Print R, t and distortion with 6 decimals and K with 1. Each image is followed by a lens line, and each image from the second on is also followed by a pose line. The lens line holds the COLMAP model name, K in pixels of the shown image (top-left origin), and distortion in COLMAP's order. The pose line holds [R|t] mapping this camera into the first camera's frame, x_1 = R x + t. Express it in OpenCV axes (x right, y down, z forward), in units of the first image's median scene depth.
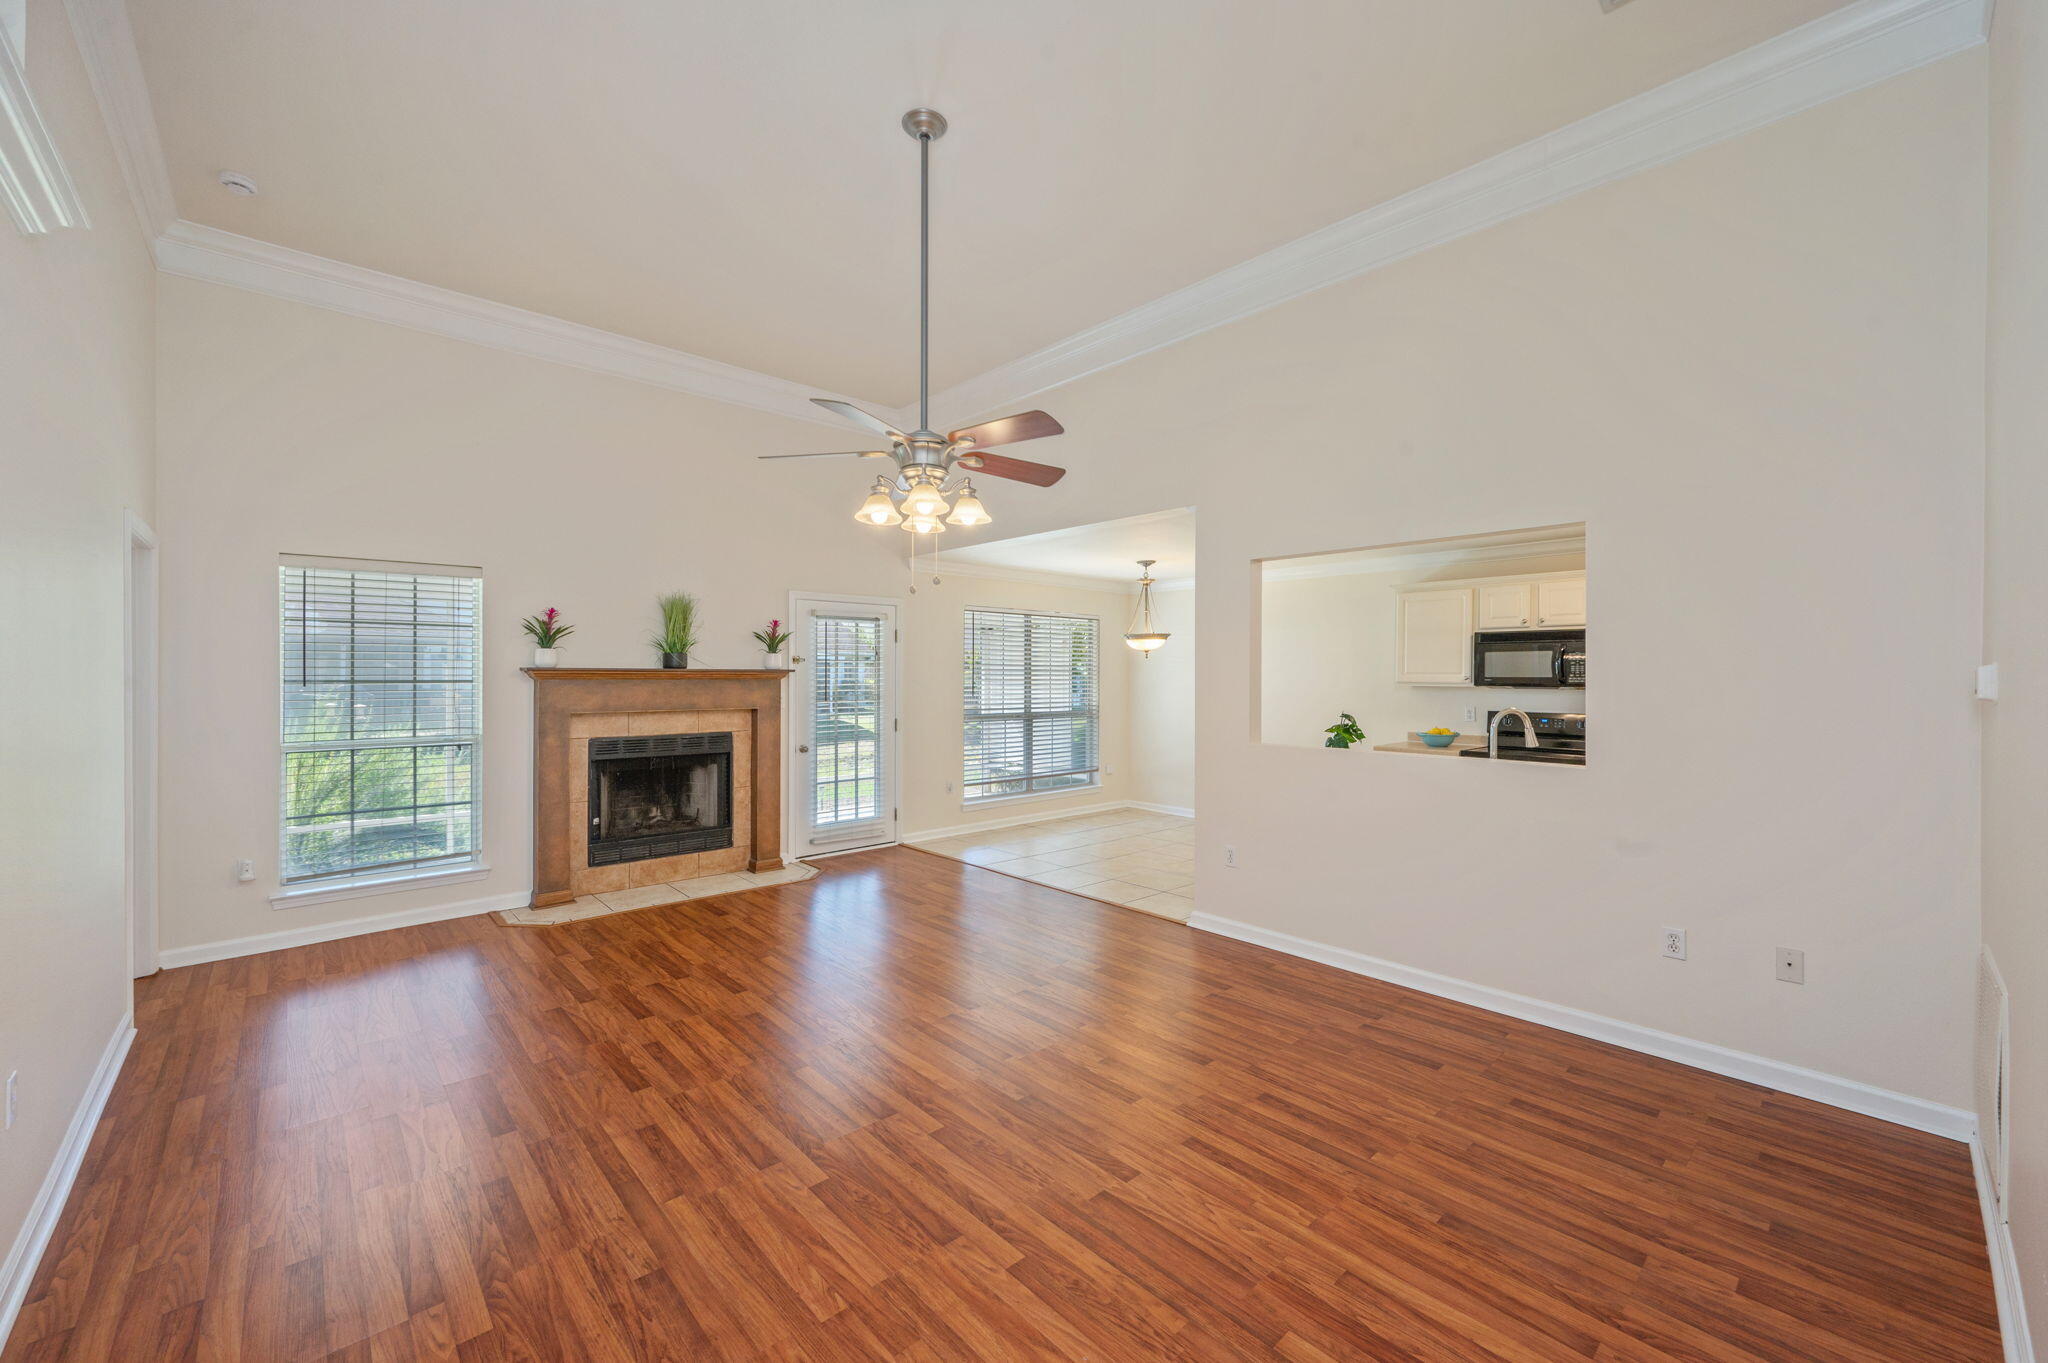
lens RADIAL K [[811.1, 0, 1023.8], [0, 811.1, 685.4], [0, 0, 1]] dist [0.002172, -0.000146]
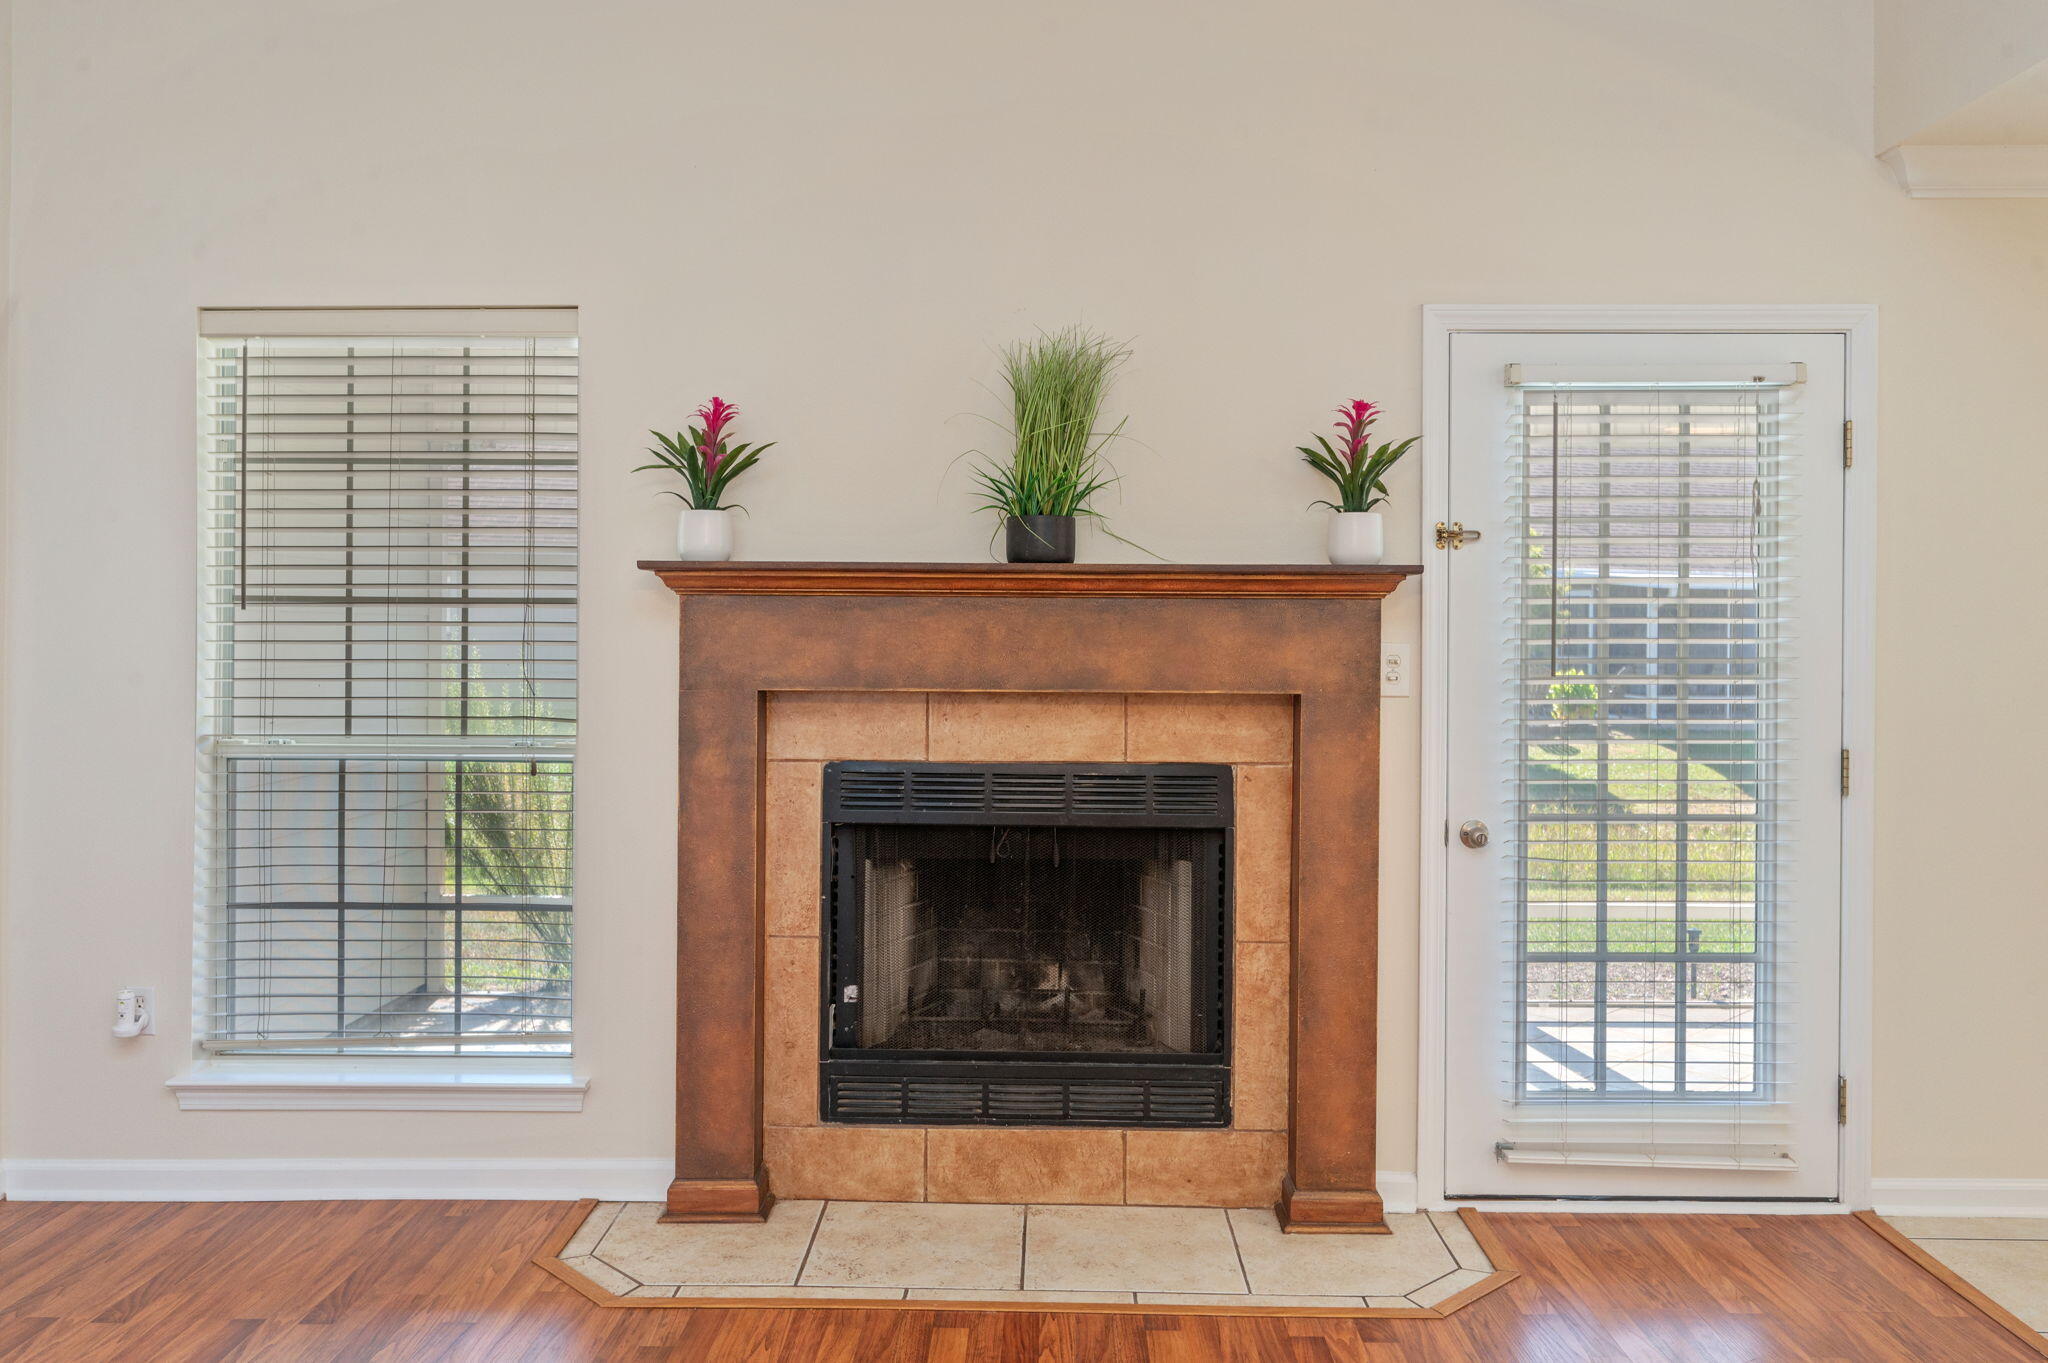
lens RADIAL K [[1582.5, 0, 1021.3], [0, 1582.5, 620.8], [0, 0, 1]] dist [-0.017561, 0.017963]
pose [[0.731566, 0.003786, -0.681760, 0.002184], [-0.011554, 0.999910, -0.006846, 0.006844], [0.681672, 0.012885, 0.731544, 0.537758]]
